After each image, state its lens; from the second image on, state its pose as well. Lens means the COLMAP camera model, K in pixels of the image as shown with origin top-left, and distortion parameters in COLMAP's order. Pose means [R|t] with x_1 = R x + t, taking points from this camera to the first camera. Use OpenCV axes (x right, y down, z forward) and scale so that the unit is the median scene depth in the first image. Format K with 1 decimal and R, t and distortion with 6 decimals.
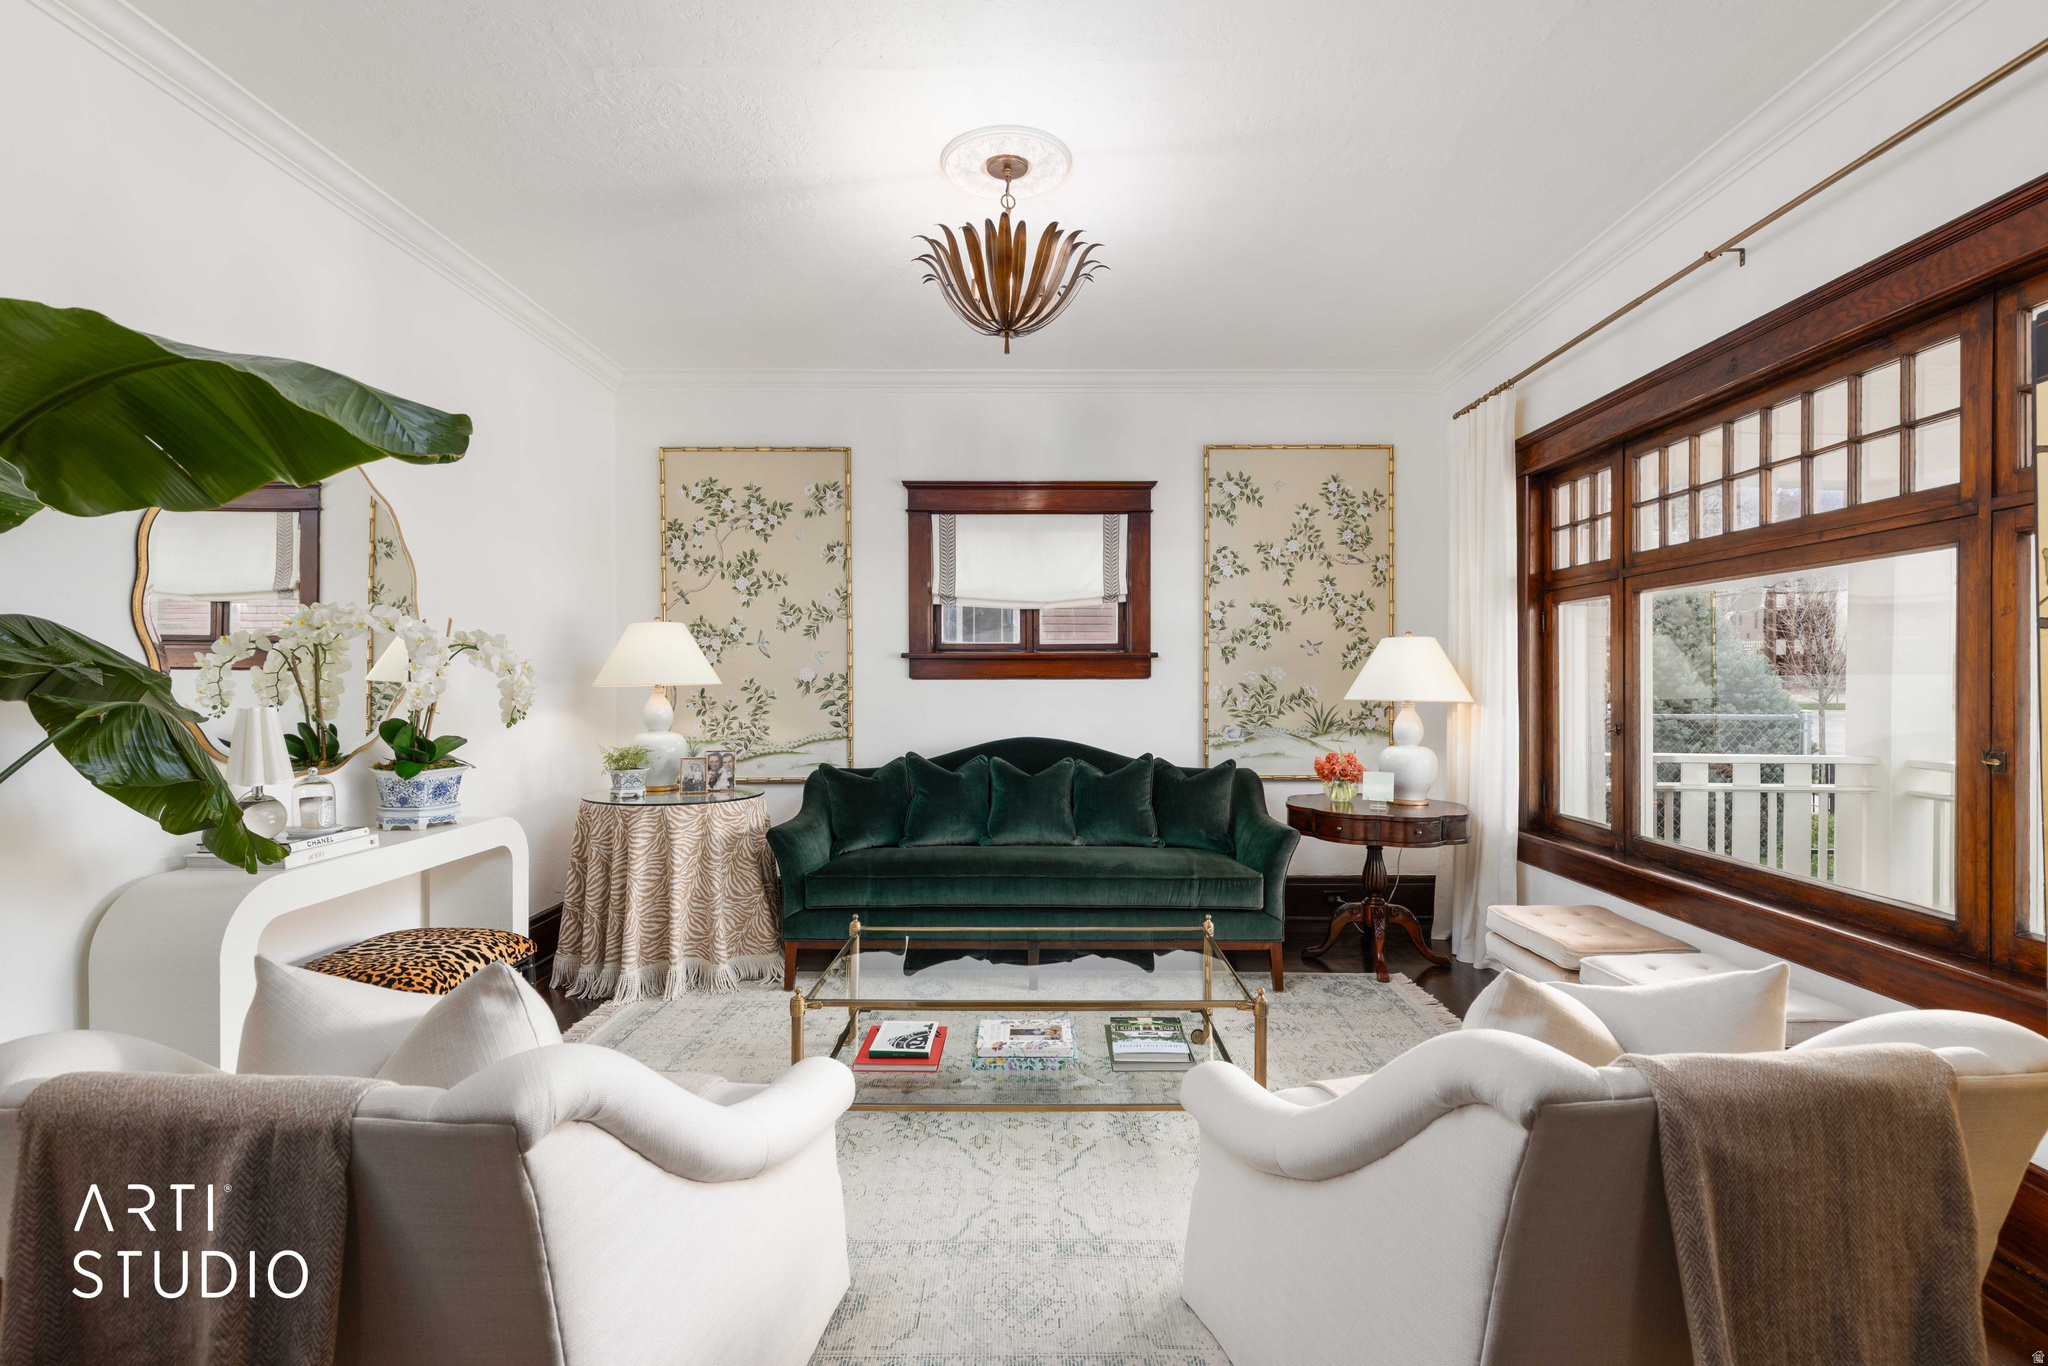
lens RADIAL K [[931.0, 0, 1001.7], [0, 931.0, 688.0], [0, 0, 1]] dist [0.009560, -0.001296]
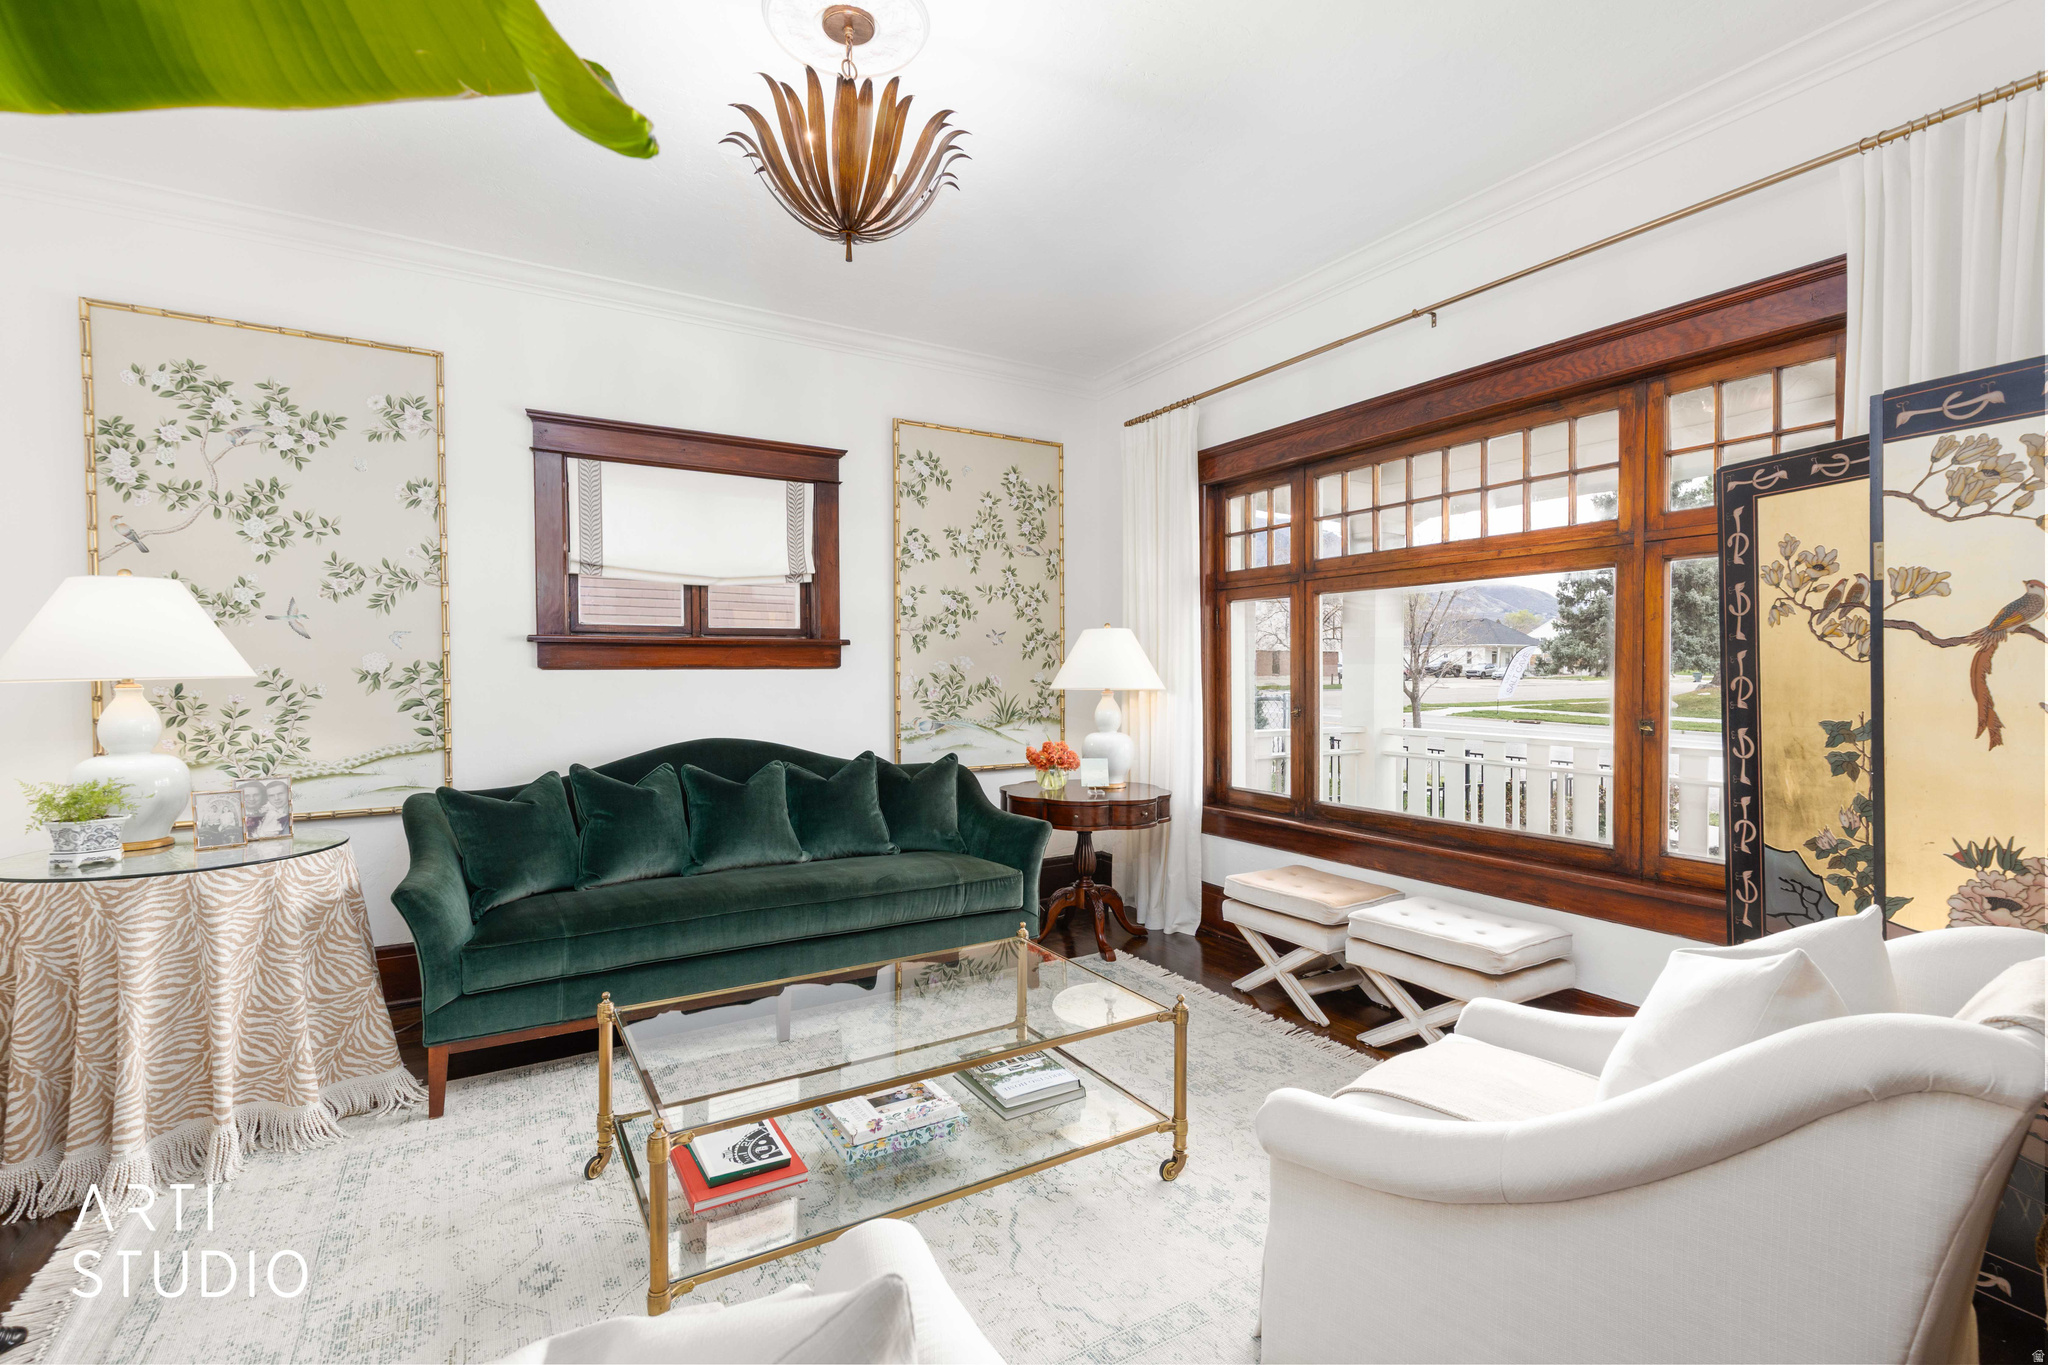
lens RADIAL K [[931.0, 0, 1001.7], [0, 931.0, 687.5], [0, 0, 1]] dist [0.009560, -0.001296]
pose [[0.850072, -0.011377, 0.526544, -0.192481], [0.006721, 0.999920, 0.010754, -0.000224], [-0.526624, -0.005603, 0.850080, 0.153825]]
